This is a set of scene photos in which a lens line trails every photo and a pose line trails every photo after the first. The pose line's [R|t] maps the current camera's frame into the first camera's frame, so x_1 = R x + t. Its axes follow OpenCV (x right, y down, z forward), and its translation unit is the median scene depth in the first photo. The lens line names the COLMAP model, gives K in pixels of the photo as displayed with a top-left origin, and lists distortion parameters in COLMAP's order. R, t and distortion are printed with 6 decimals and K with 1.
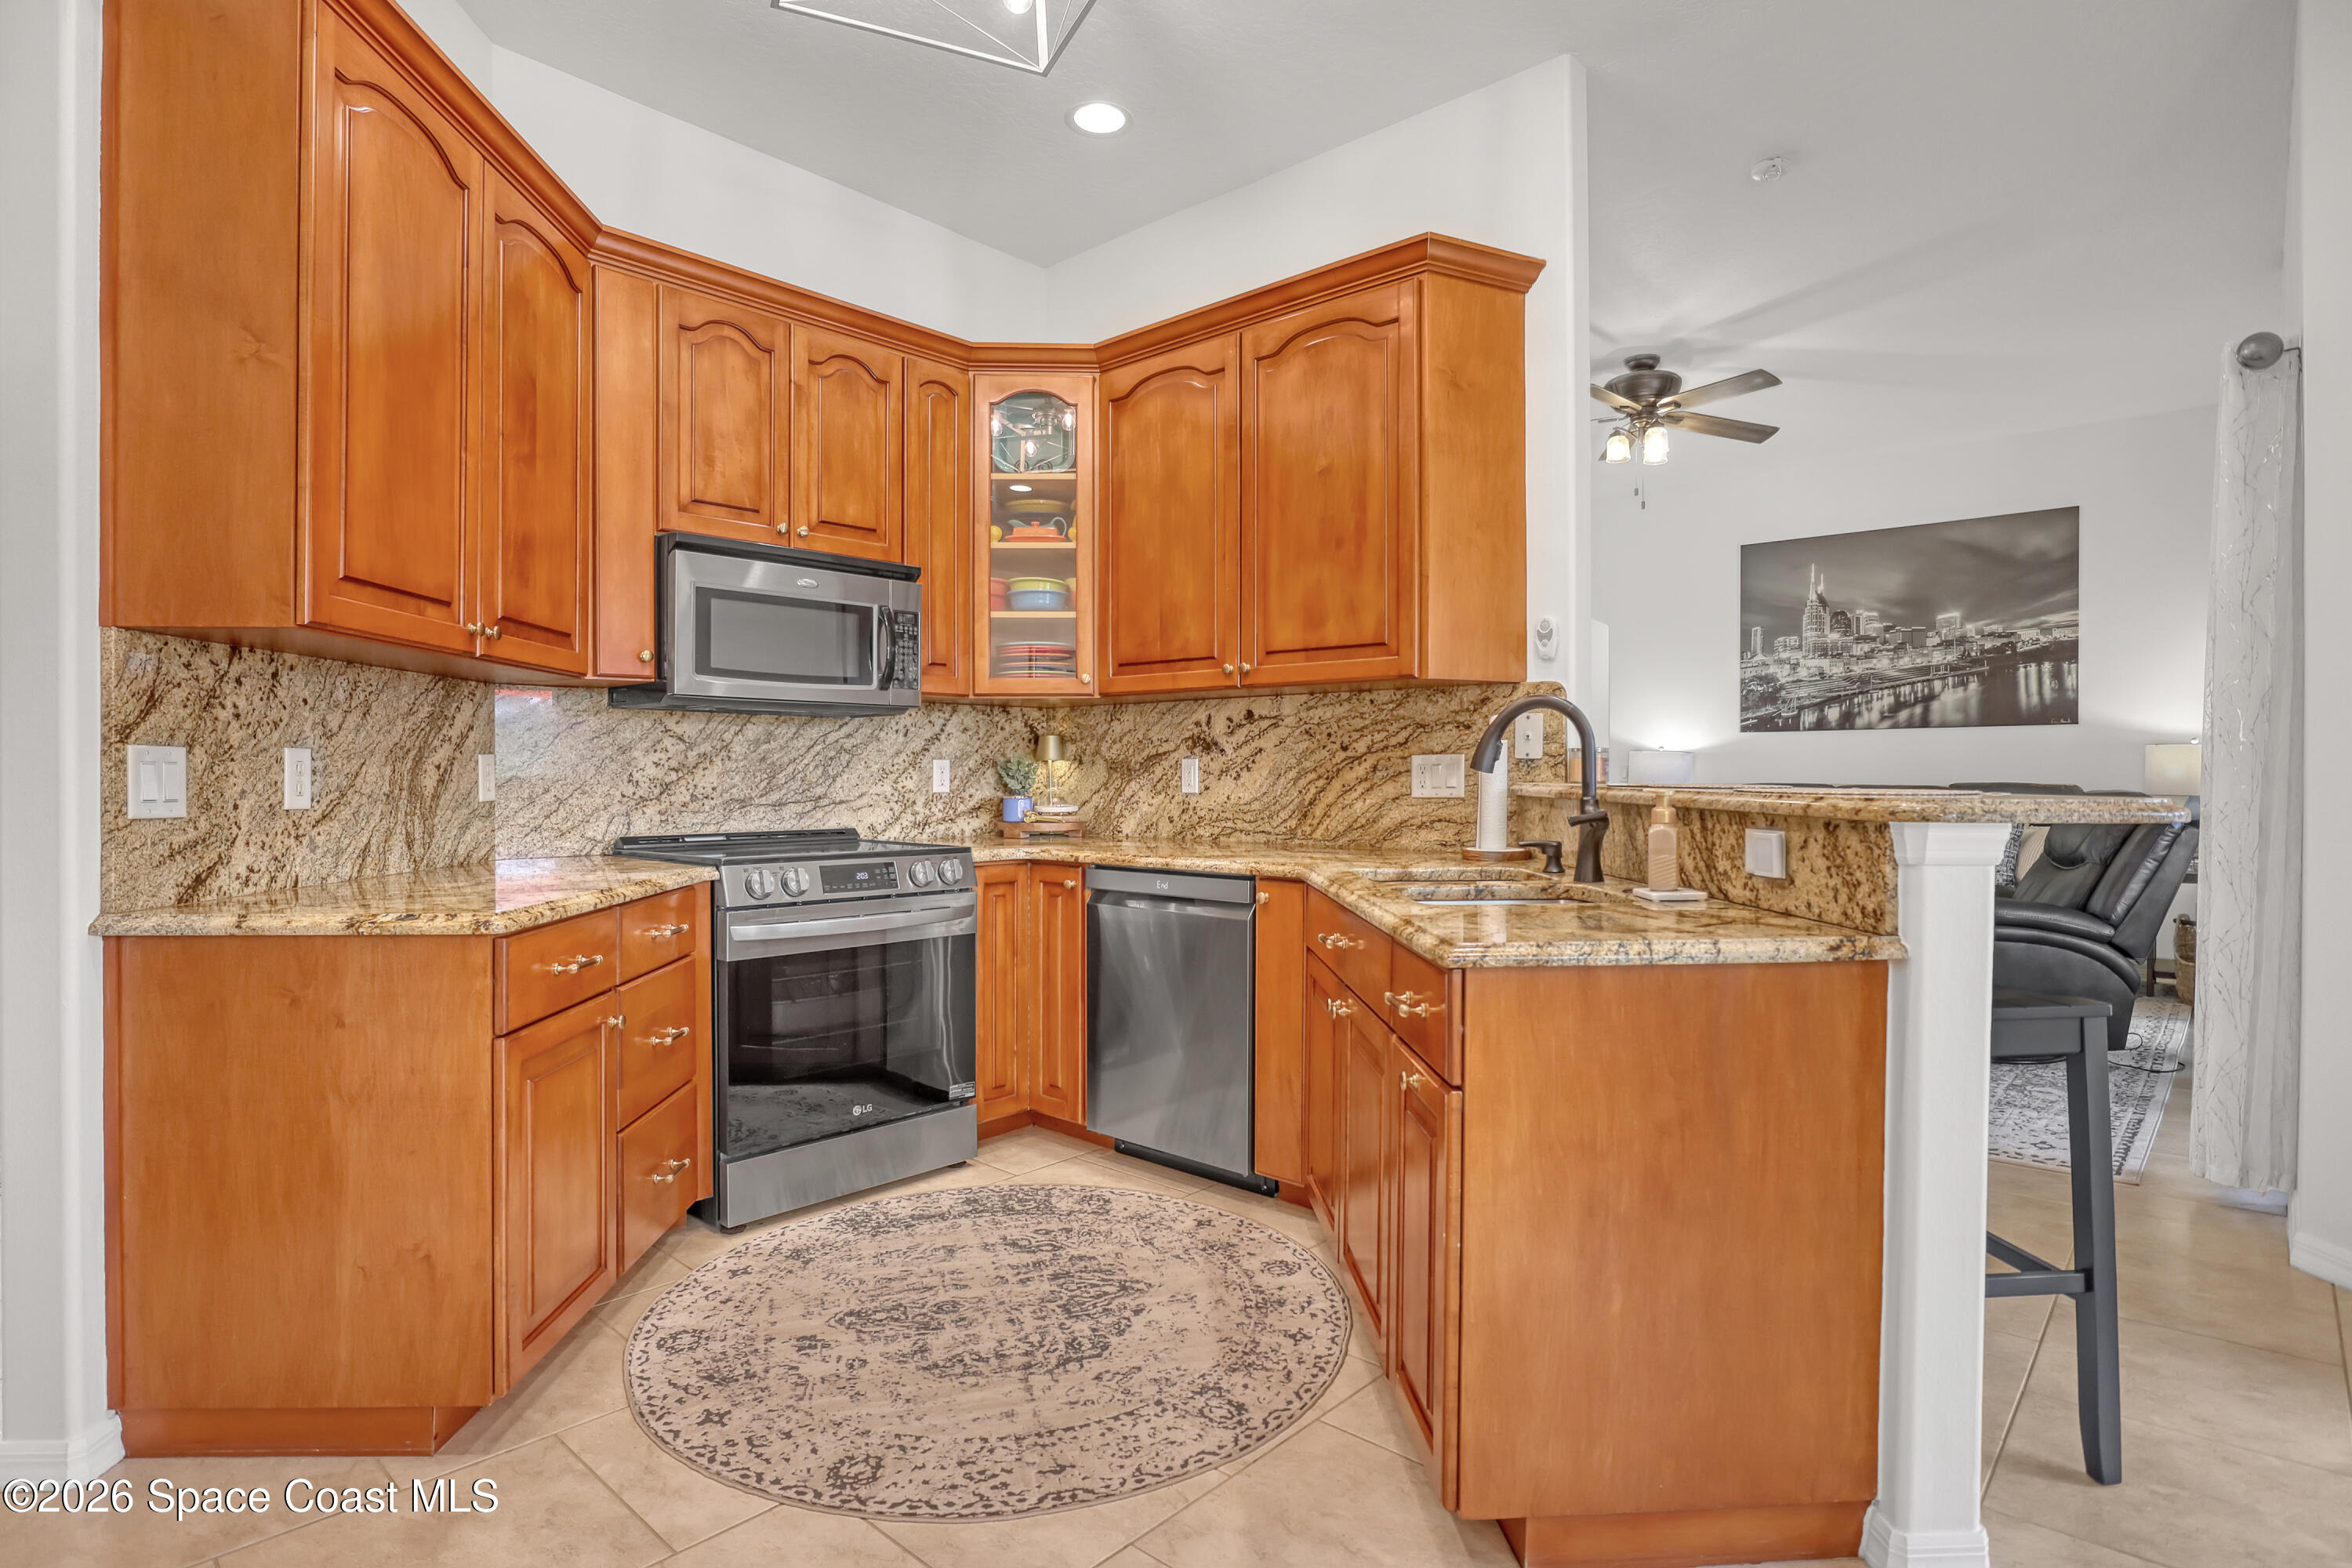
lens RADIAL K [[1205.4, 0, 1196.7], [0, 1205.4, 785.2], [0, 0, 1]] dist [-0.050126, 0.015359]
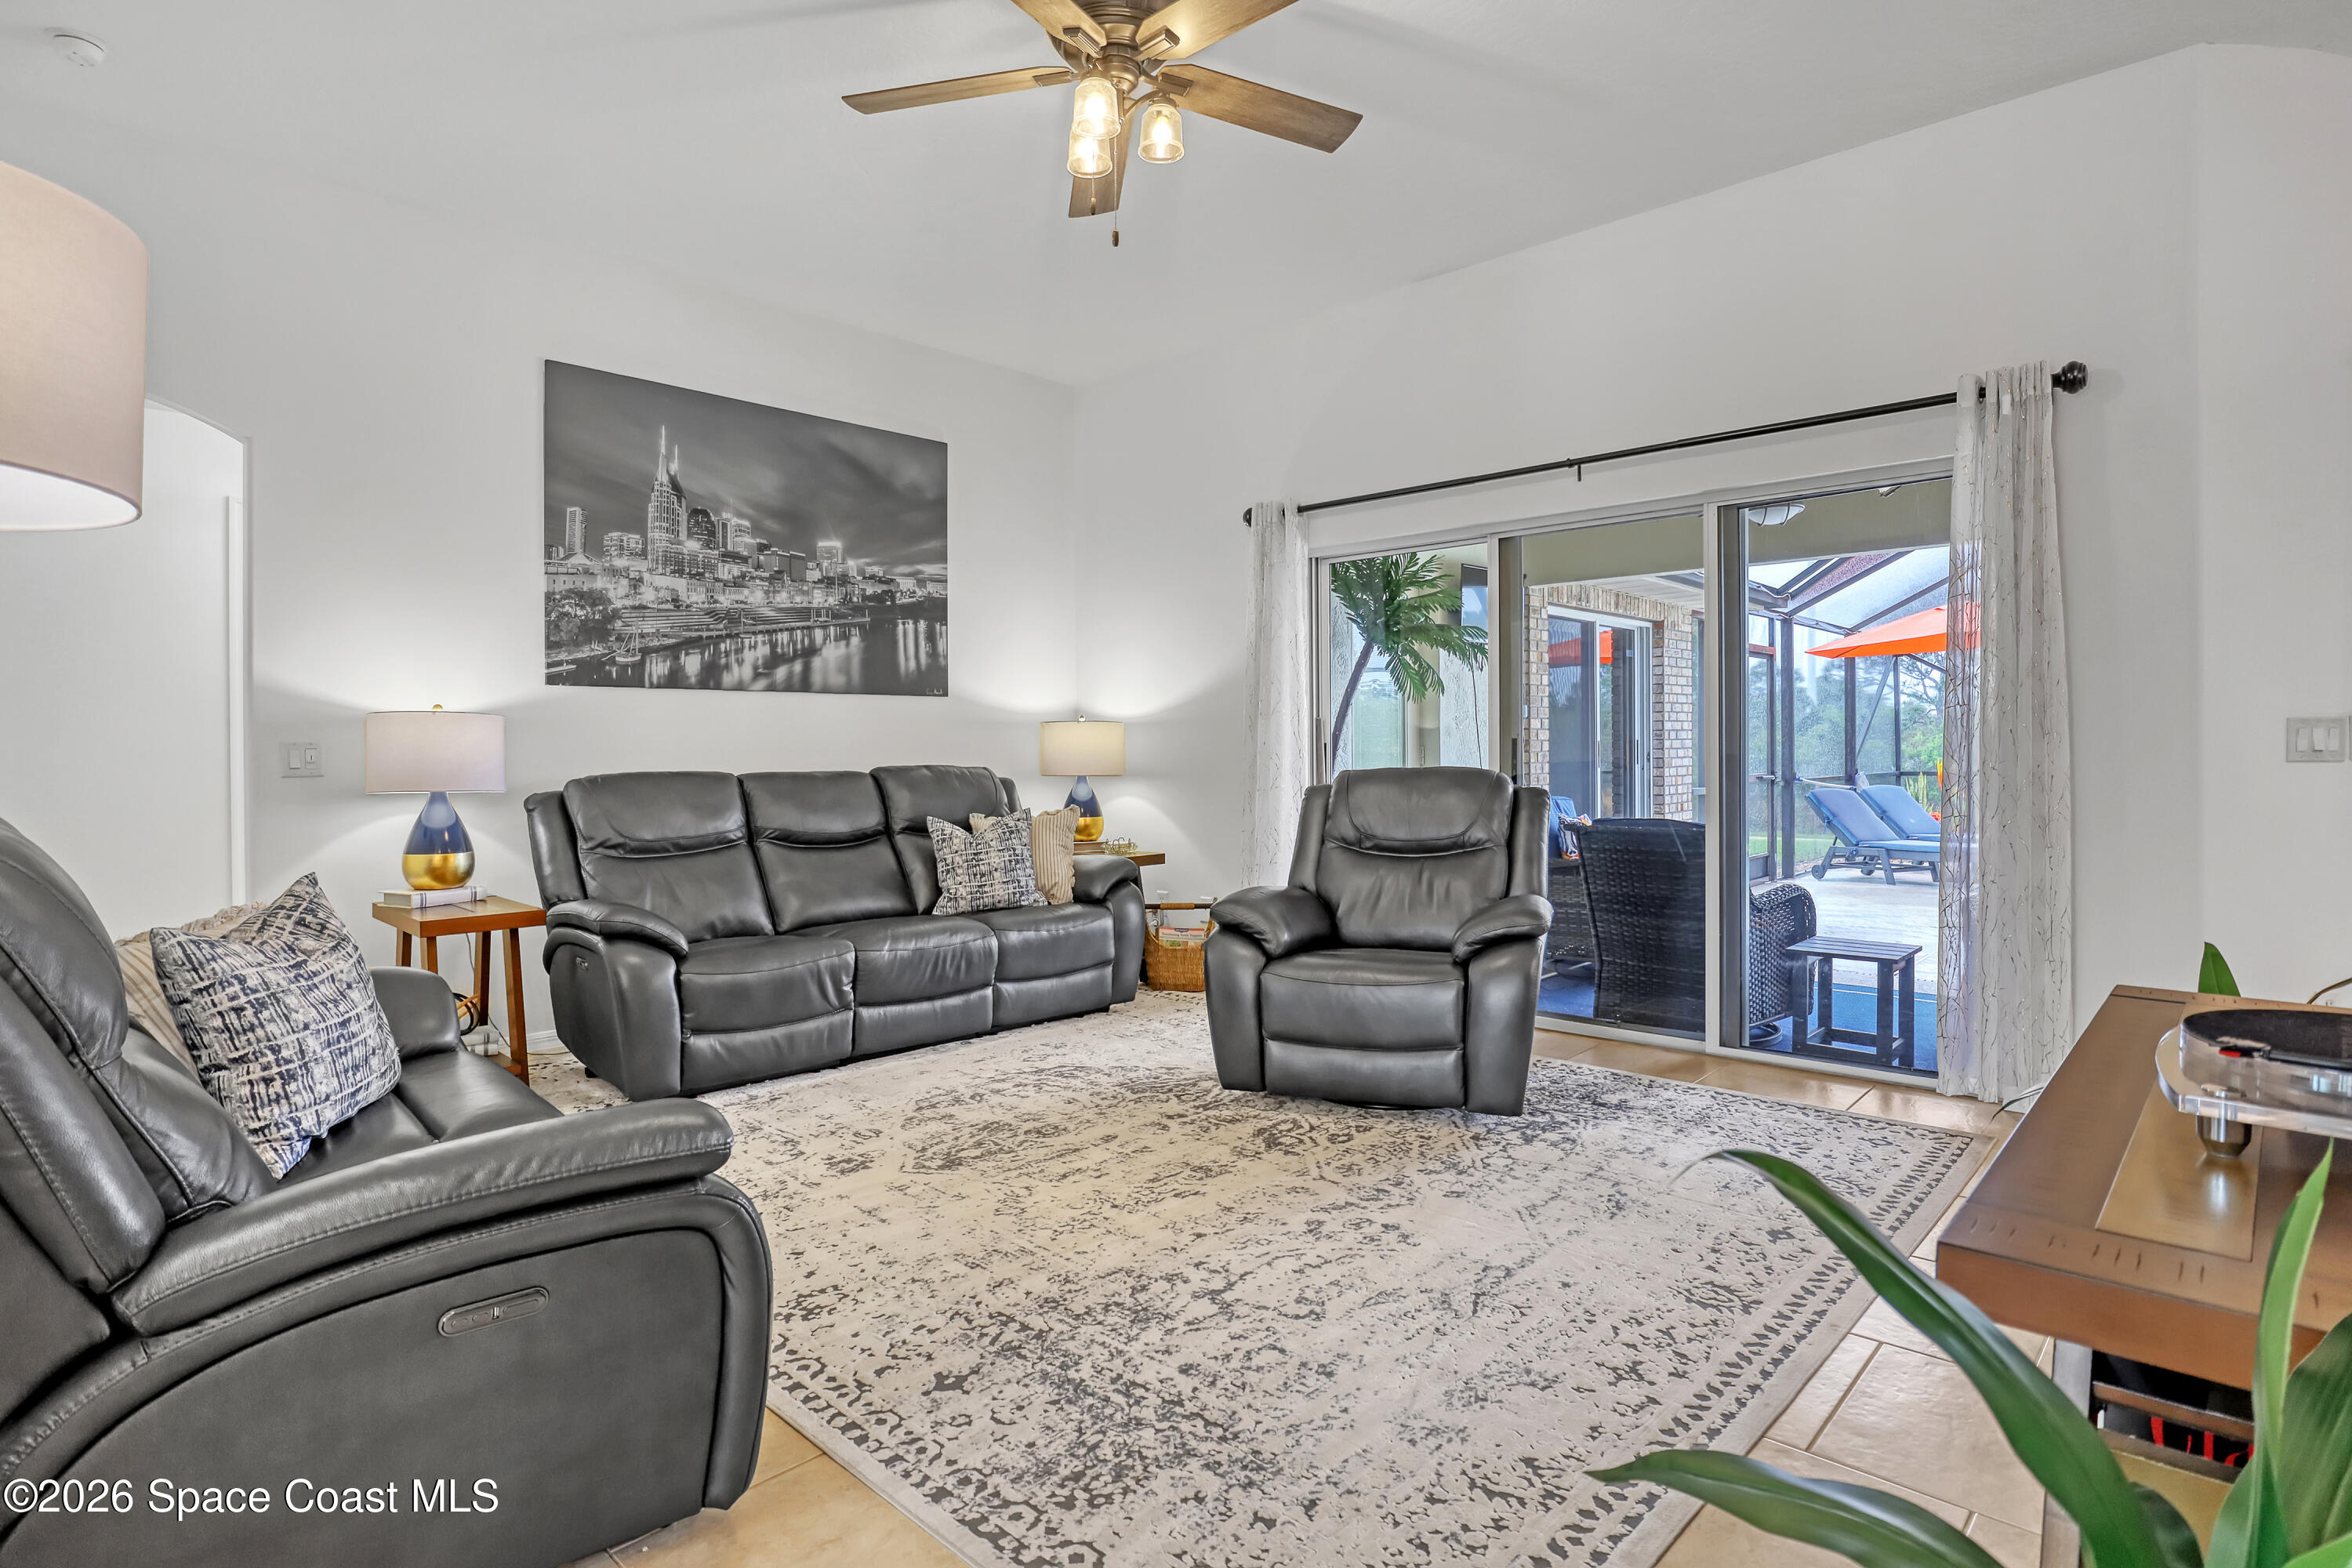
lens RADIAL K [[1211.1, 0, 1184.0], [0, 1211.1, 747.8], [0, 0, 1]] dist [-0.056330, 0.016228]
pose [[0.027336, 0.004396, 0.999617, -0.125685], [0.018517, 0.999817, -0.004903, -0.007058], [-0.999455, 0.018643, 0.027249, 0.803015]]
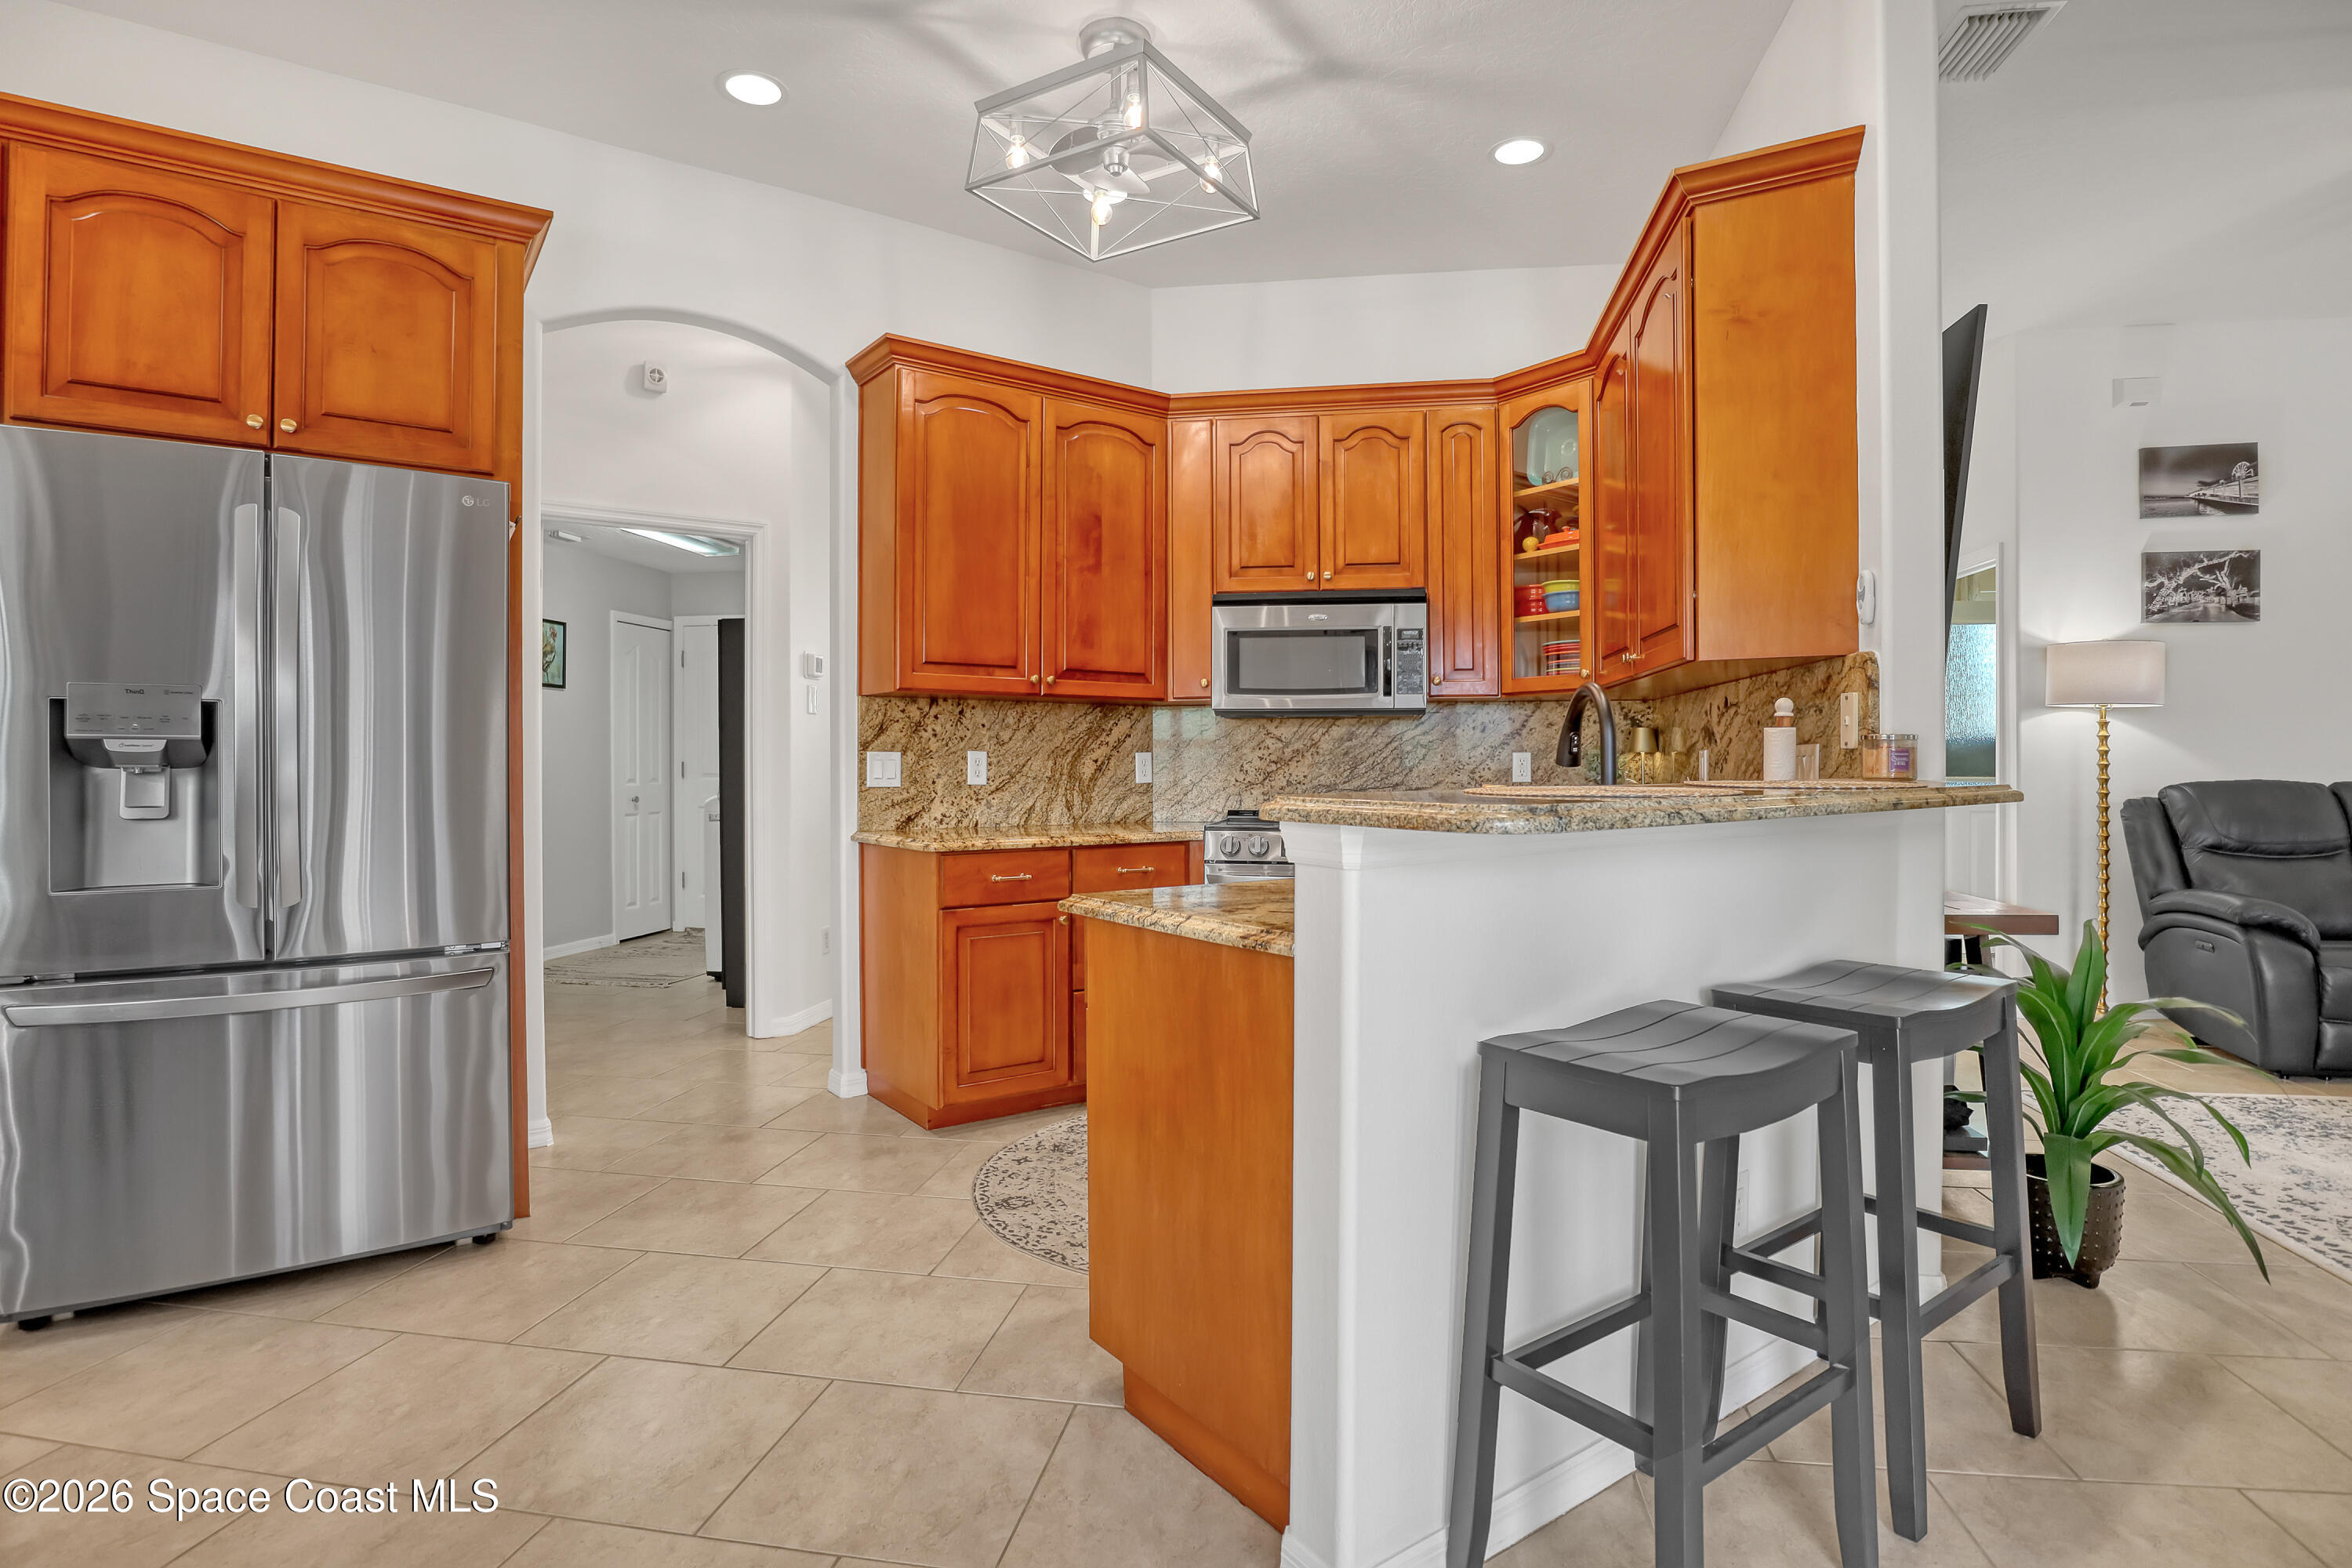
lens RADIAL K [[1209.9, 0, 1184.7], [0, 1209.9, 769.8], [0, 0, 1]] dist [-0.055308, 0.016665]
pose [[0.533825, 0.005127, -0.845579, 0.343330], [-0.008312, 0.999965, 0.000816, -0.002326], [0.845554, 0.006593, 0.533849, 0.092903]]
